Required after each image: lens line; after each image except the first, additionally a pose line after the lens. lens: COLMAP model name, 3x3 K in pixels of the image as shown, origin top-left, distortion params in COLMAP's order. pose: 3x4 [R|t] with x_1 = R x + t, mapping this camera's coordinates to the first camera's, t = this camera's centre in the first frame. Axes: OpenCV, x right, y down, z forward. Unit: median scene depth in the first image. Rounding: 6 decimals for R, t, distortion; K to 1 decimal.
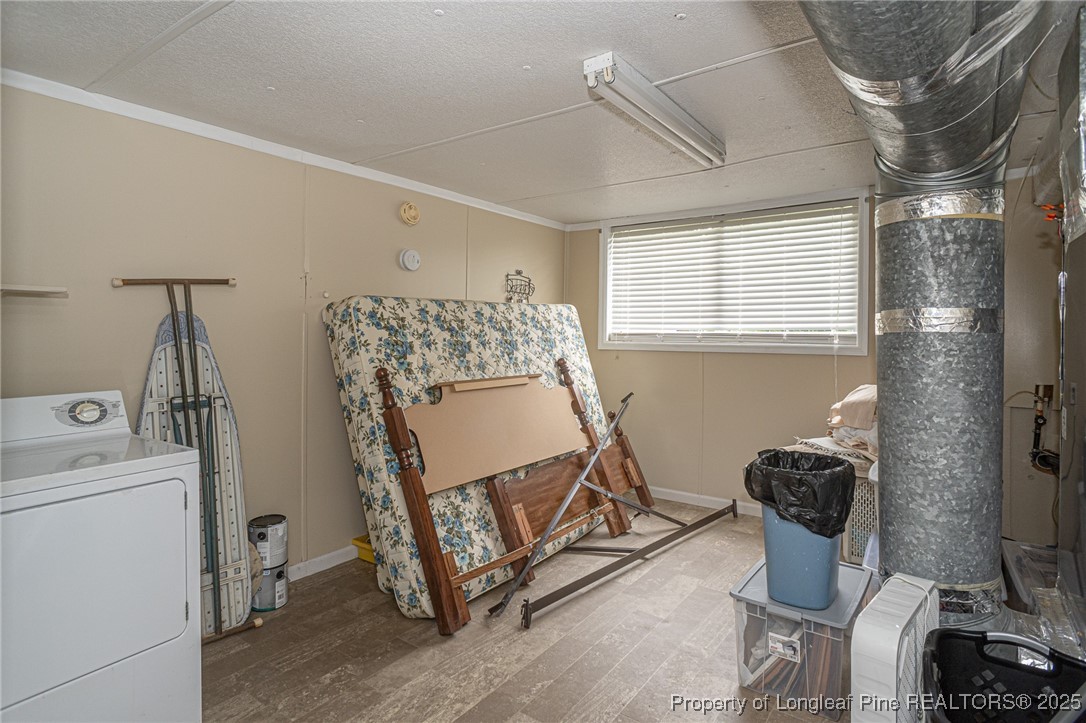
lens RADIAL K [[574.9, 0, 537.9], [0, 574.9, 360.4], [0, 0, 1]] dist [-0.005296, 0.000940]
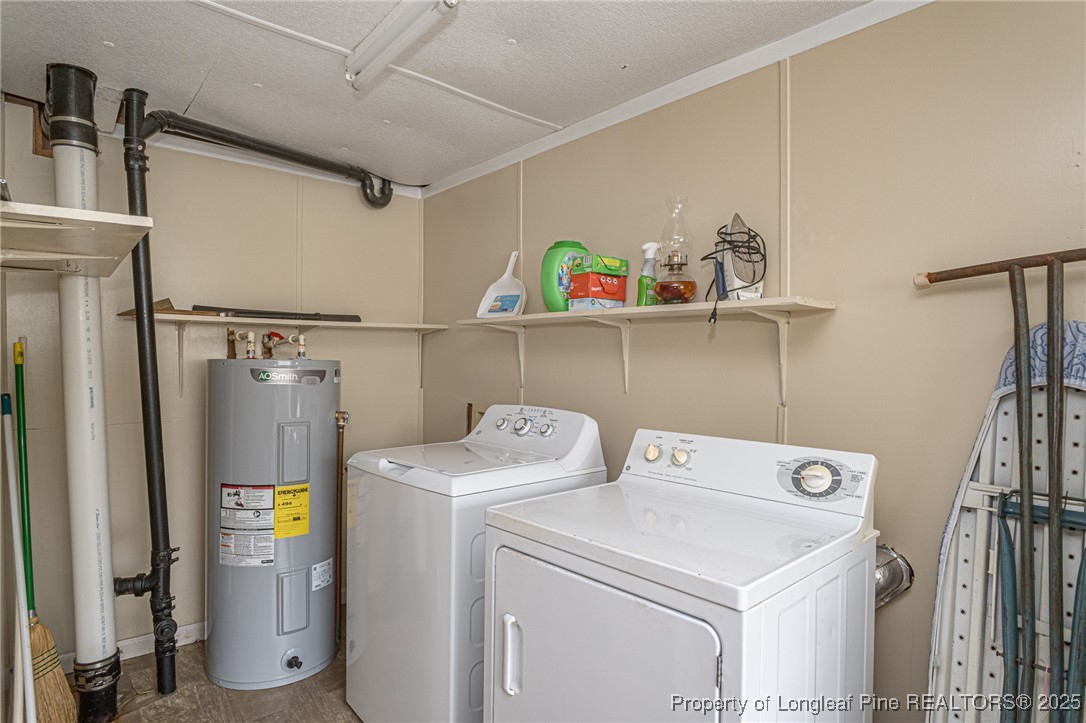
lens RADIAL K [[574.9, 0, 537.9], [0, 574.9, 360.4], [0, 0, 1]] dist [-0.005296, 0.000940]
pose [[-0.223845, 0.001911, -0.974623, -0.045077], [-0.053527, 0.998465, 0.014252, -0.036011], [0.973154, 0.055358, -0.223399, 0.723611]]
